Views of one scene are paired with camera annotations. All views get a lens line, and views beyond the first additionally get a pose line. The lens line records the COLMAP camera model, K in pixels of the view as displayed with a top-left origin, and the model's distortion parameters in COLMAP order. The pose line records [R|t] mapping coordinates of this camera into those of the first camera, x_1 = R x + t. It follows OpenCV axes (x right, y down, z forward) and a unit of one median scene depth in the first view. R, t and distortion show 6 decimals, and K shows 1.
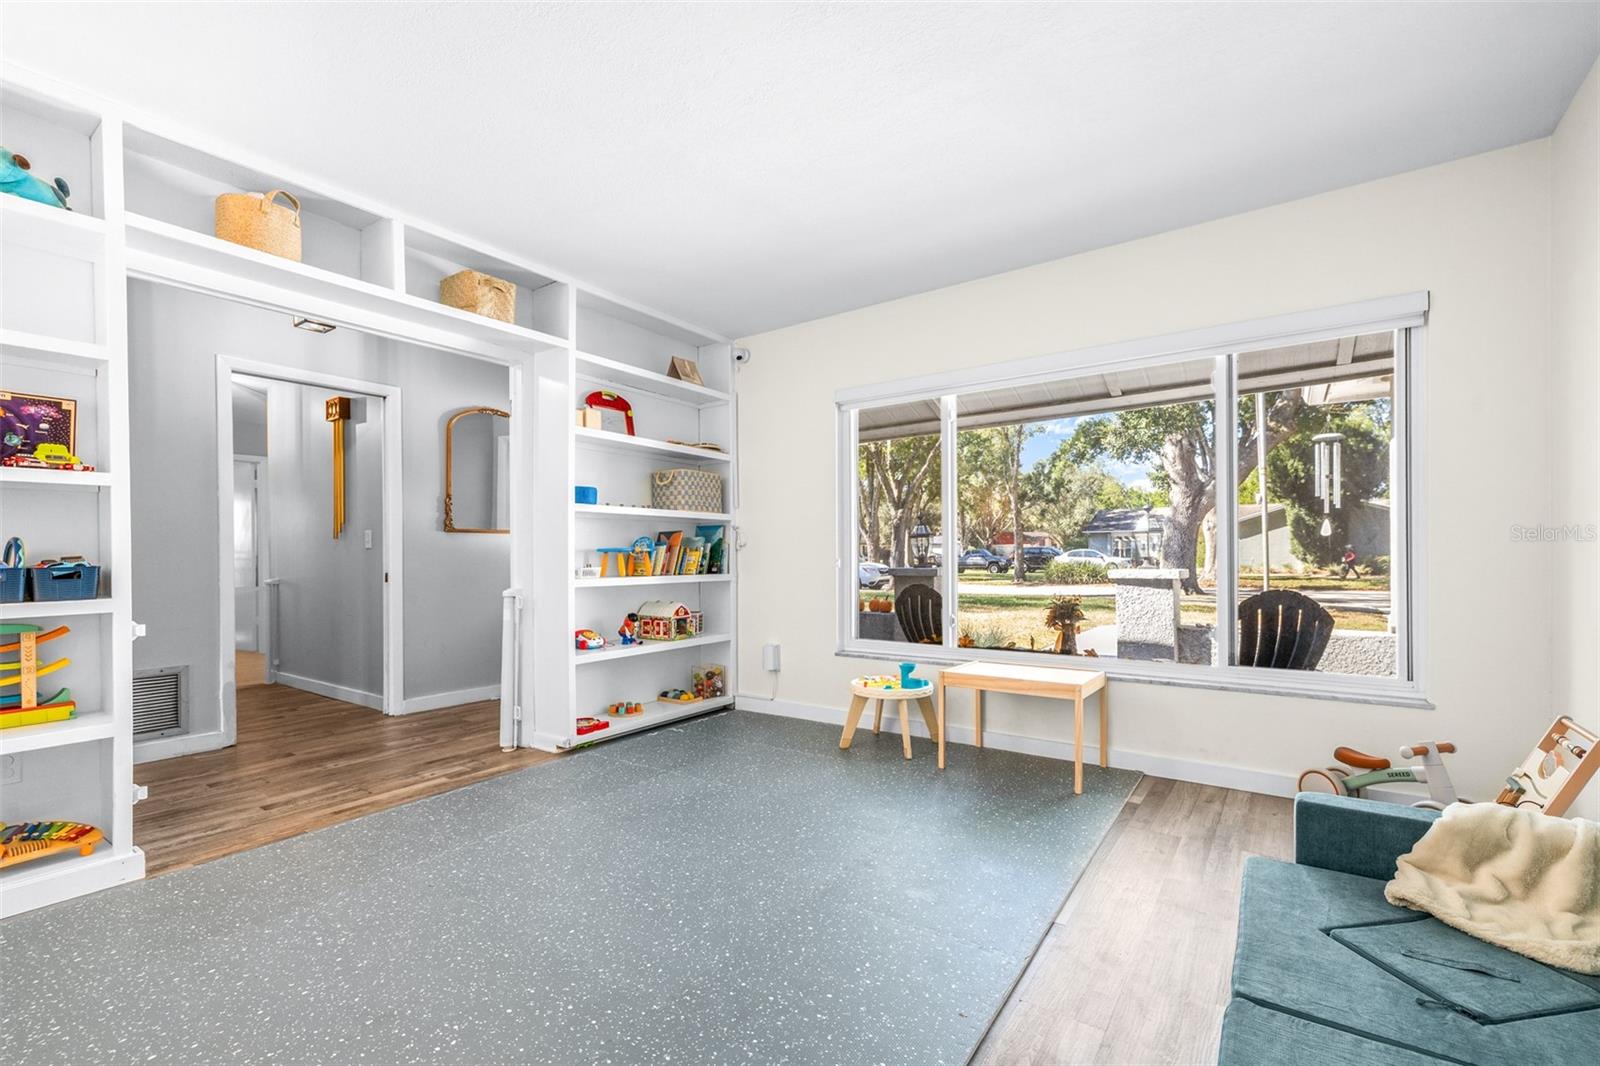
lens RADIAL K [[688.7, 0, 817.9], [0, 688.7, 546.9], [0, 0, 1]] dist [0.002220, -0.001144]
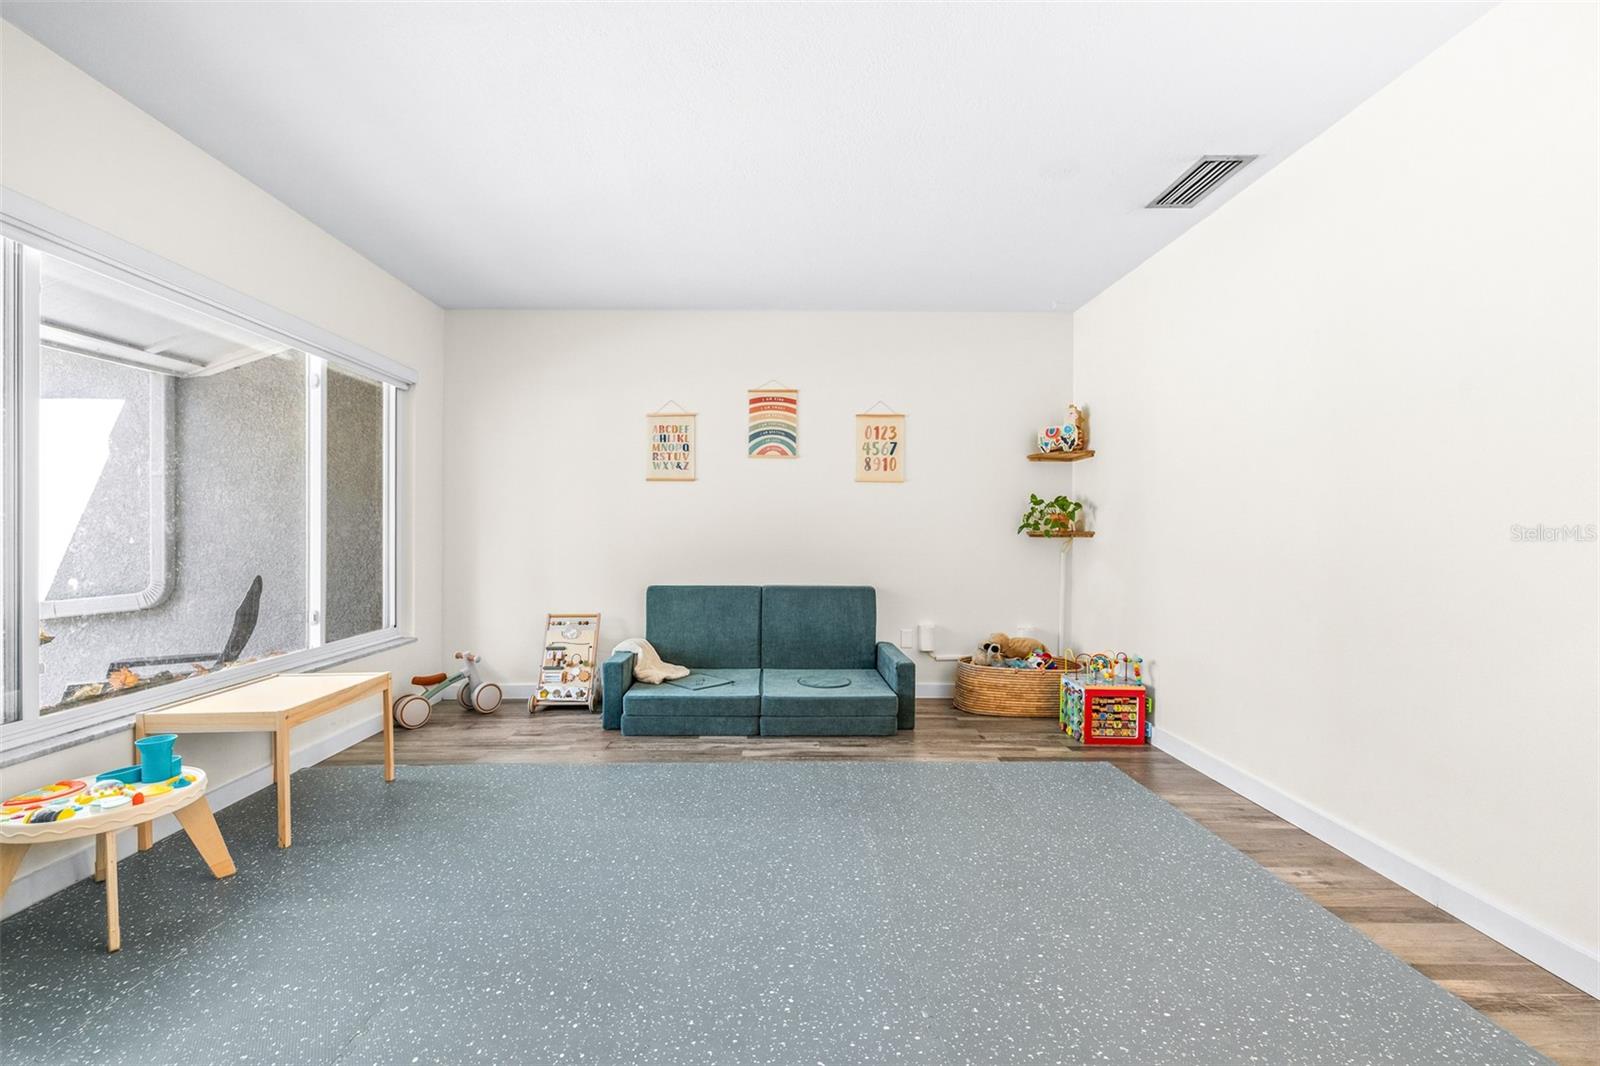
lens RADIAL K [[688.7, 0, 779.6], [0, 688.7, 538.1], [0, 0, 1]] dist [0.002220, -0.001144]
pose [[-0.568832, -0.000785, 0.822454, -0.718685], [-0.006906, 0.999969, -0.003822, 0.006109], [-0.822425, -0.007854, -0.568819, 1.040779]]
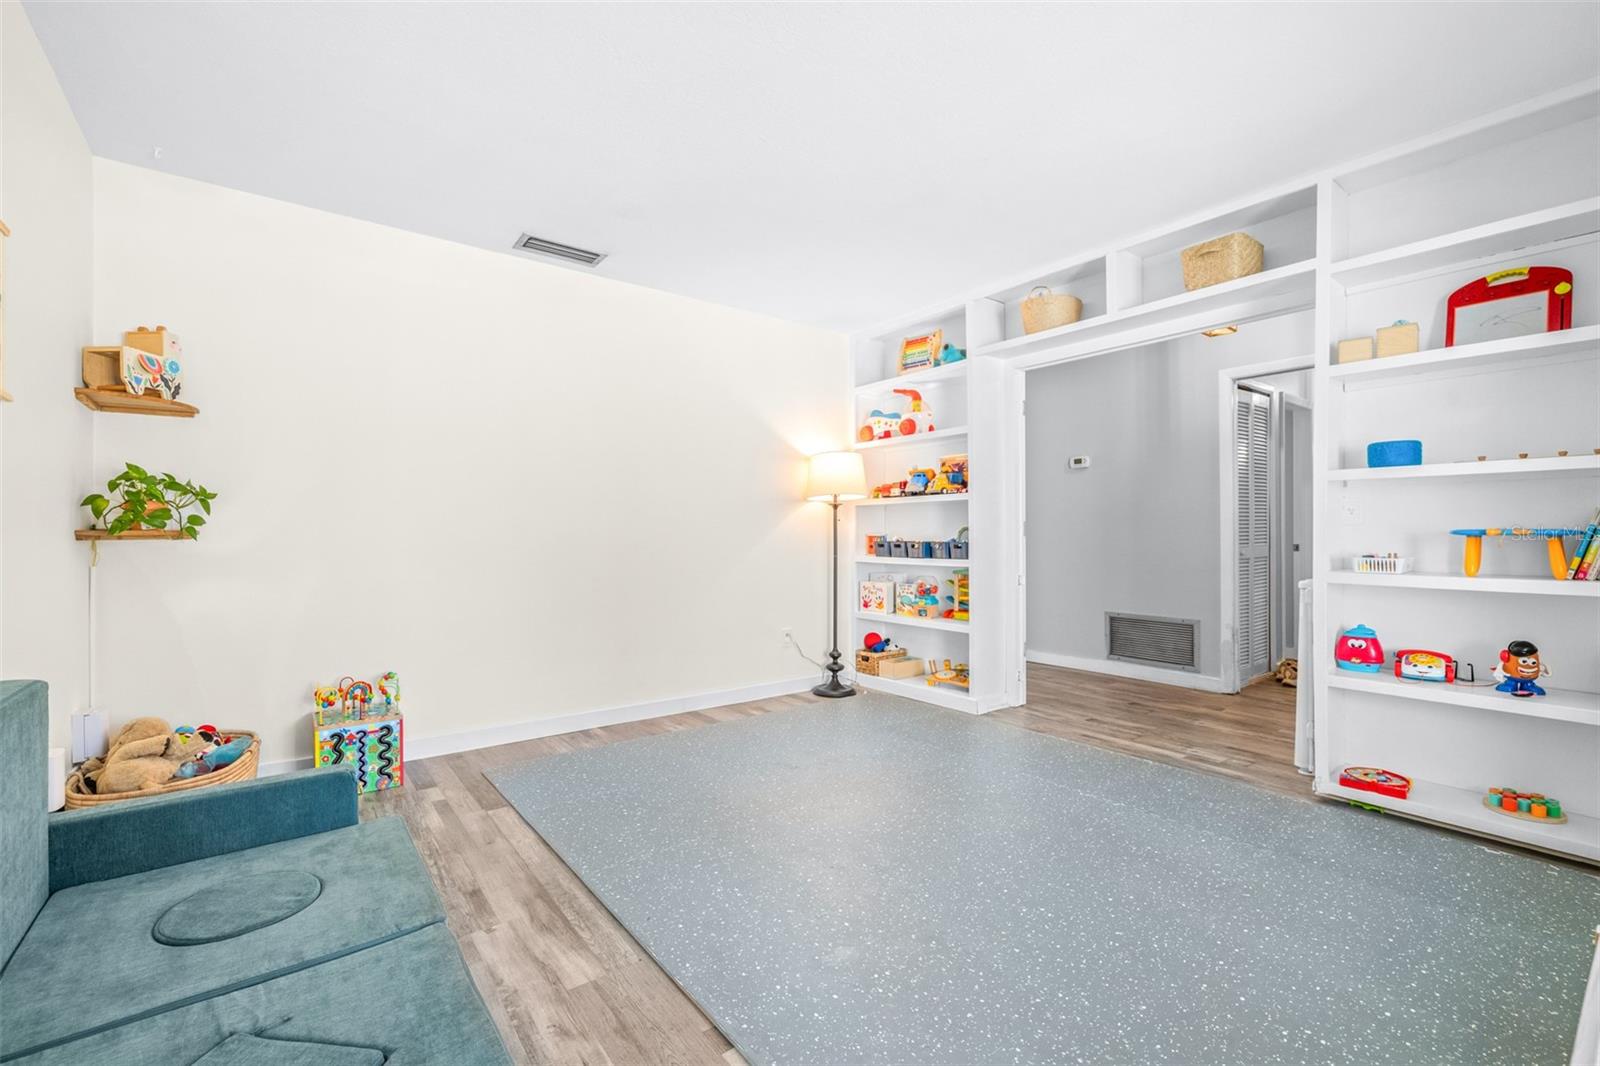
lens RADIAL K [[688.7, 0, 791.2], [0, 688.7, 526.3], [0, 0, 1]] dist [0.002220, -0.001144]
pose [[-0.319799, -0.001985, -0.947483, 0.628024], [0.012310, 0.999905, -0.006250, -0.005158], [0.947405, -0.013662, -0.319744, 0.799539]]
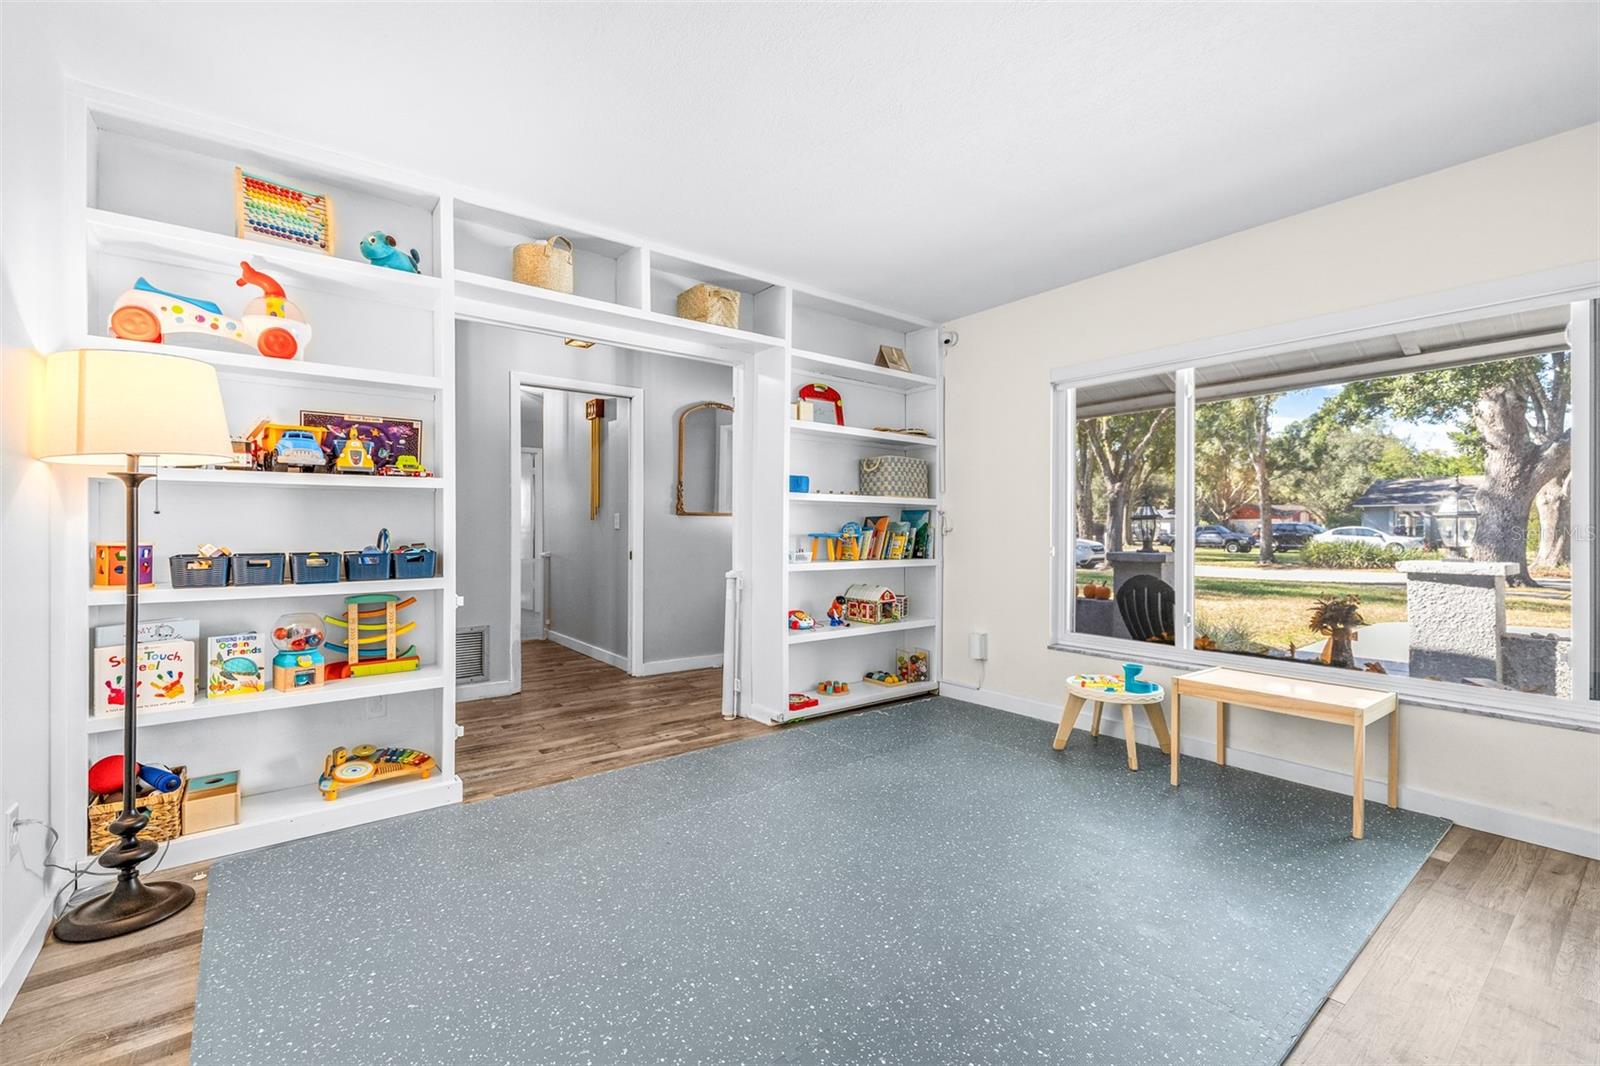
lens RADIAL K [[688.7, 0, 806.7], [0, 688.7, 519.2], [0, 0, 1]] dist [0.002220, -0.001144]
pose [[0.954326, 0.006191, -0.298702, -0.012369], [-0.006516, 0.999979, -0.000094, -0.023313], [0.298695, 0.002036, 0.954346, 0.000081]]
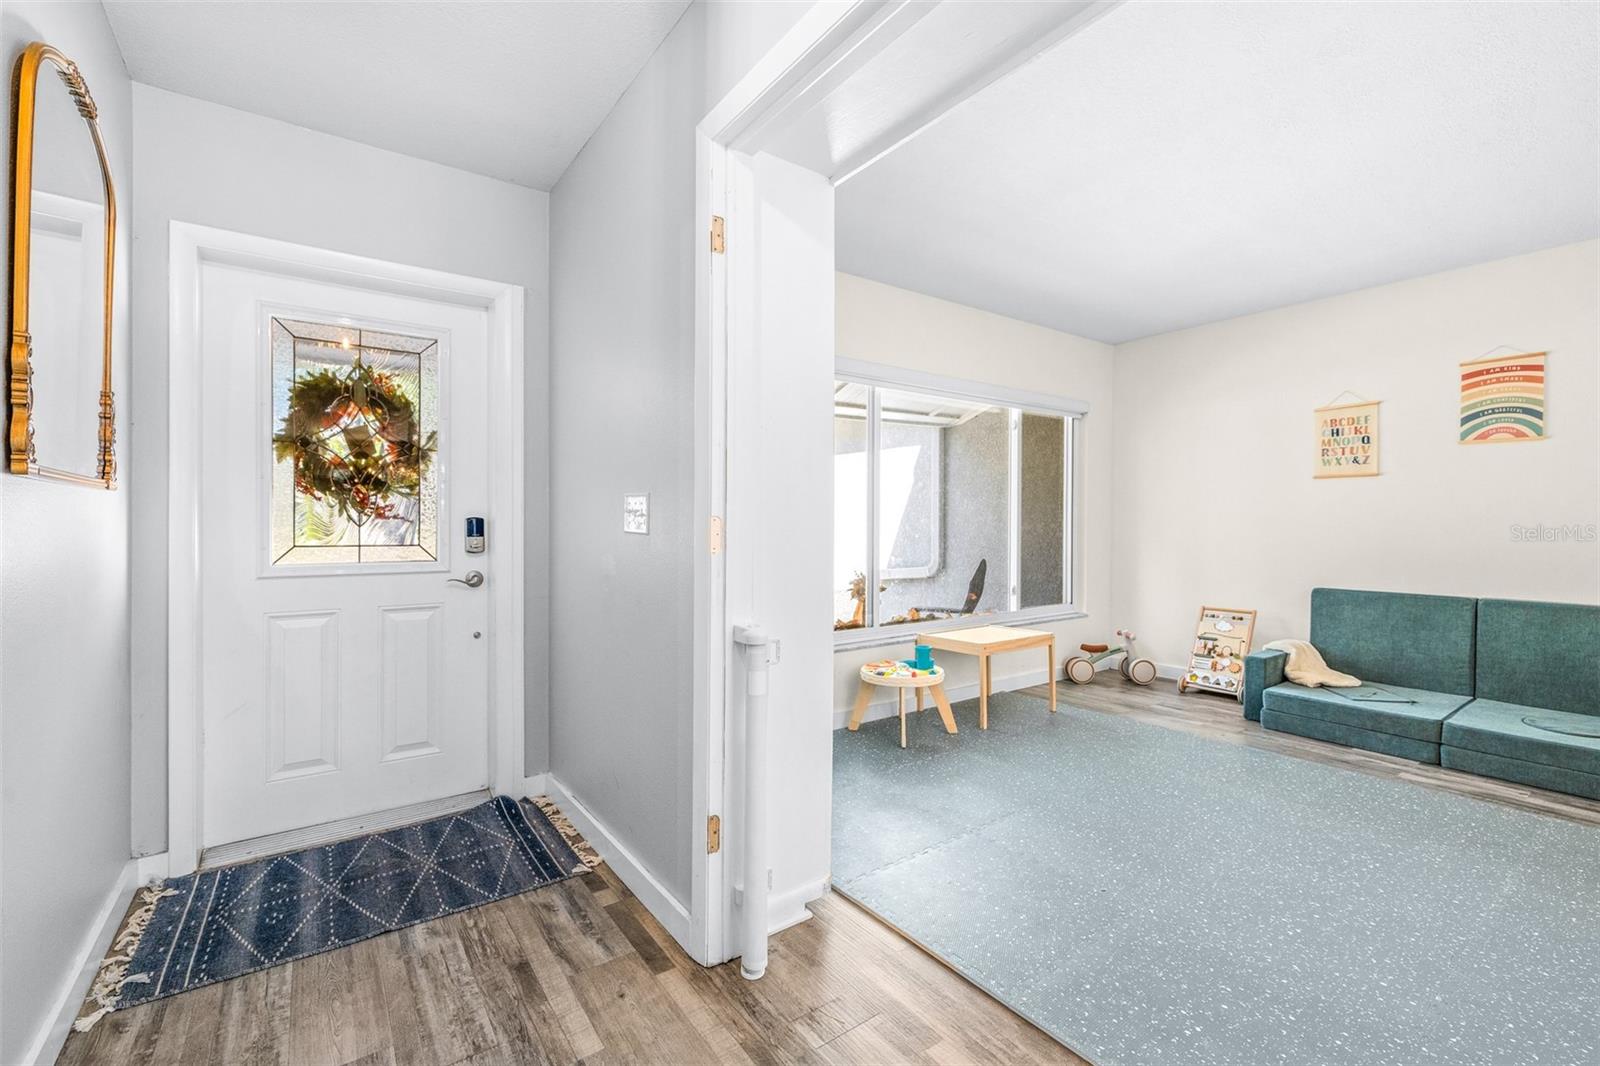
lens RADIAL K [[688.7, 0, 794.6], [0, 688.7, 530.9], [0, 0, 1]] dist [0.002220, -0.001144]
pose [[0.341179, -0.004479, 0.939987, -1.027164], [-0.014944, 0.999836, 0.010188, -0.009555], [-0.939879, -0.017523, 0.341057, 0.962116]]
